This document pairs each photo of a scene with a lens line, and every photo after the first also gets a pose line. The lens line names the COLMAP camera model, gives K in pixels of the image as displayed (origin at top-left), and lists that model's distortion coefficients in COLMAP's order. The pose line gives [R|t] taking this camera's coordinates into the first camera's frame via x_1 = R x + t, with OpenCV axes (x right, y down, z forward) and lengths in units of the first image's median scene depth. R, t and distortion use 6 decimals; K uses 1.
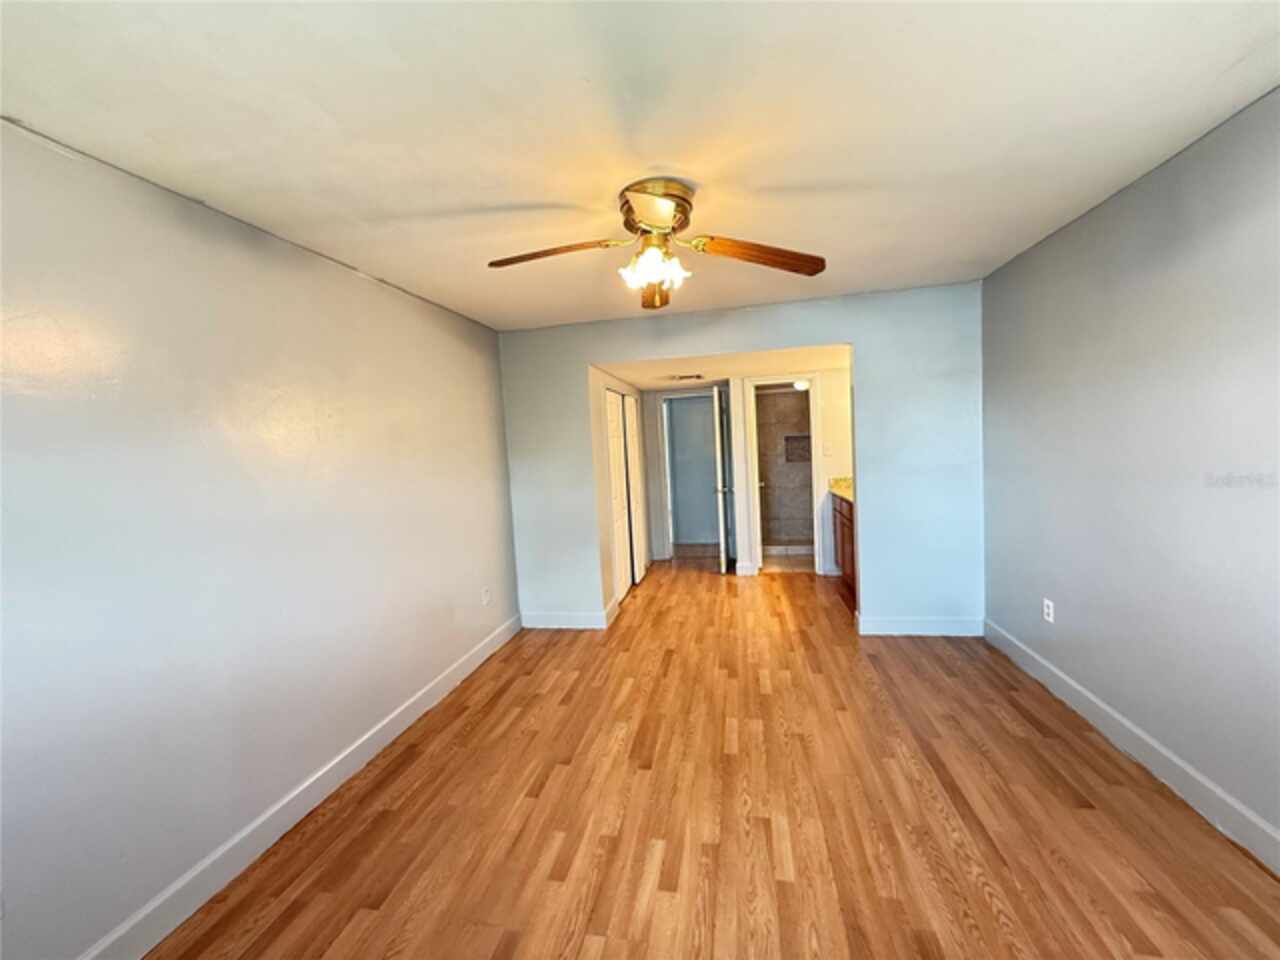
lens RADIAL K [[512.6, 0, 644.0], [0, 512.6, 476.4], [0, 0, 1]] dist [0.001992, 0.000596]
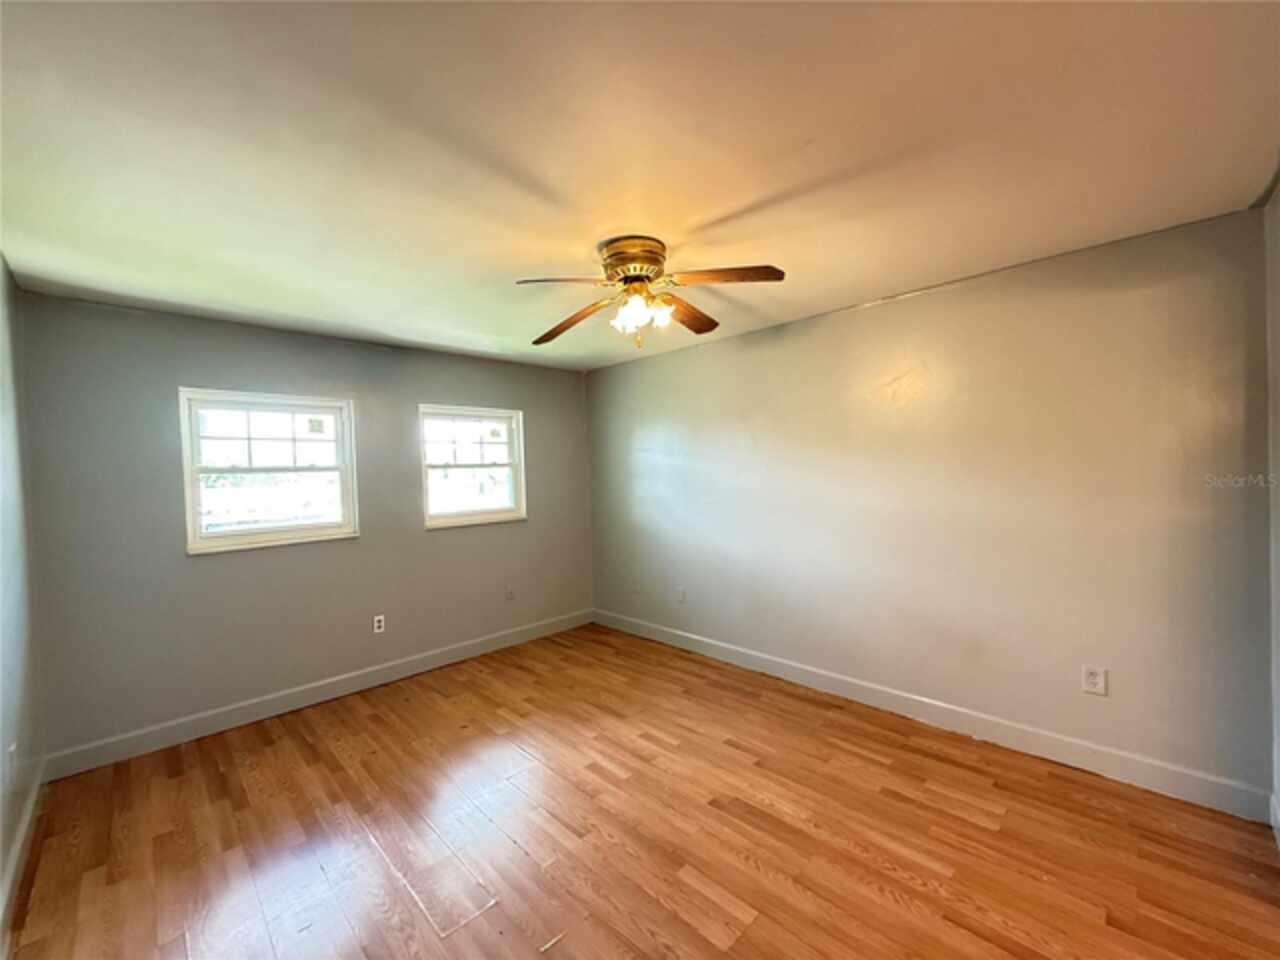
lens RADIAL K [[512.6, 0, 646.5], [0, 512.6, 484.9], [0, 0, 1]] dist [0.001992, 0.000596]
pose [[-0.558604, 0.094500, -0.824034, 0.741675], [0.006893, 0.993983, 0.109318, -0.122453], [0.829406, 0.055385, -0.555894, 1.275427]]
